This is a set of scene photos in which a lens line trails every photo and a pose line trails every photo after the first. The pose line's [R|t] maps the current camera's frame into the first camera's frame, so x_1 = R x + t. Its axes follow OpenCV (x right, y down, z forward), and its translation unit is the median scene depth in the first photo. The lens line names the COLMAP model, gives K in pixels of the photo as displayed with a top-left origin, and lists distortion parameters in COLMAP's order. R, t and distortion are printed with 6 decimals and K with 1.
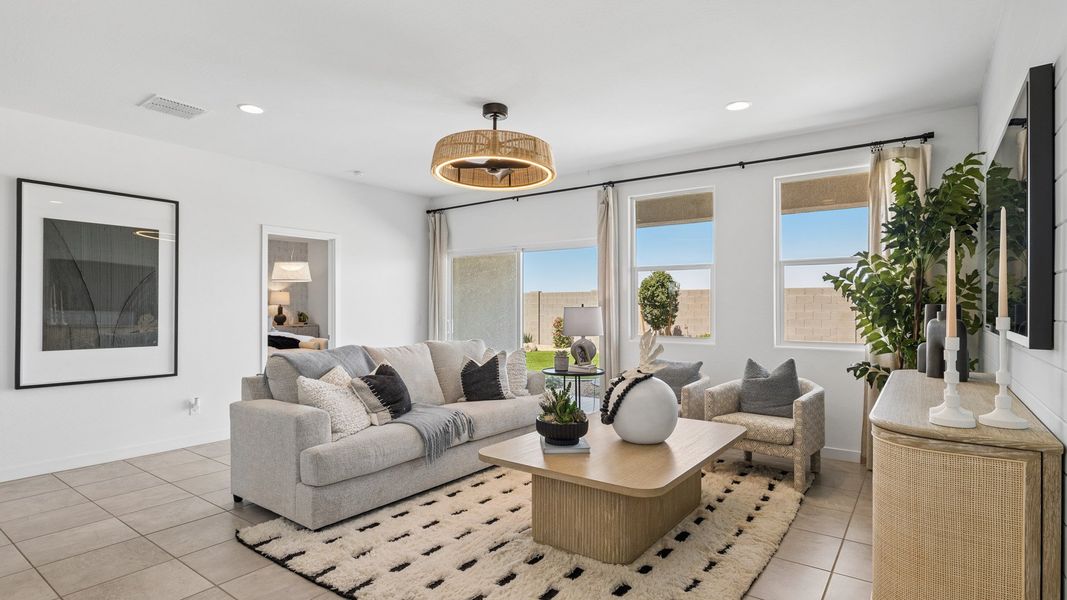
lens RADIAL K [[533.2, 0, 523.6], [0, 533.2, 302.3], [0, 0, 1]] dist [0.001918, 0.001131]
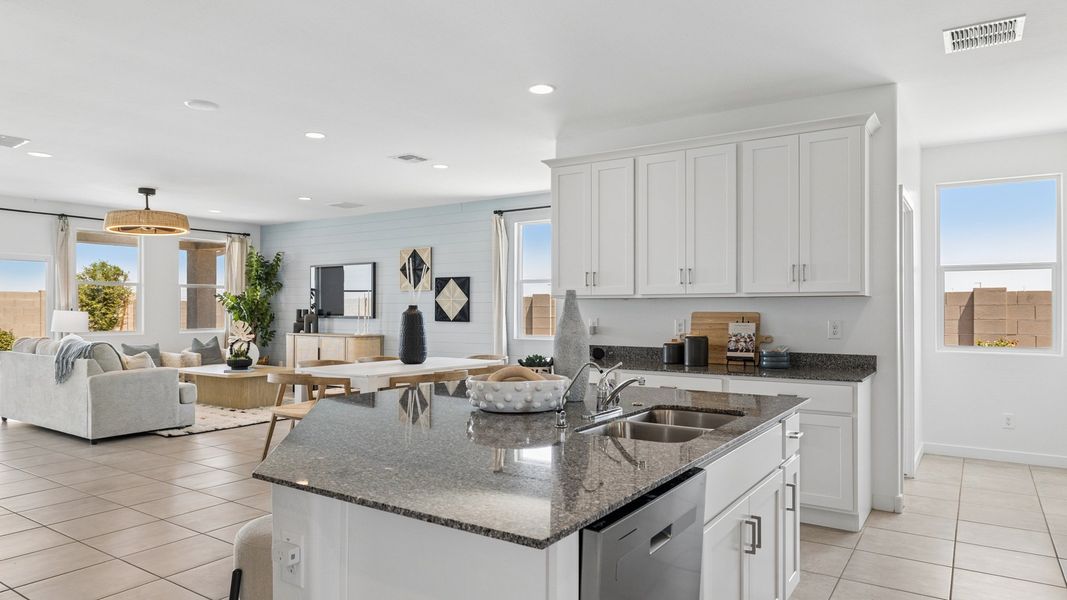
lens RADIAL K [[651.5, 0, 533.1], [0, 651.5, 308.5], [0, 0, 1]] dist [0.018538, -0.004613]
pose [[-0.036670, -0.001973, 0.999325, -1.809892], [-0.003761, 0.999991, 0.001837, -0.005846], [-0.999320, -0.003691, -0.036677, -0.101041]]
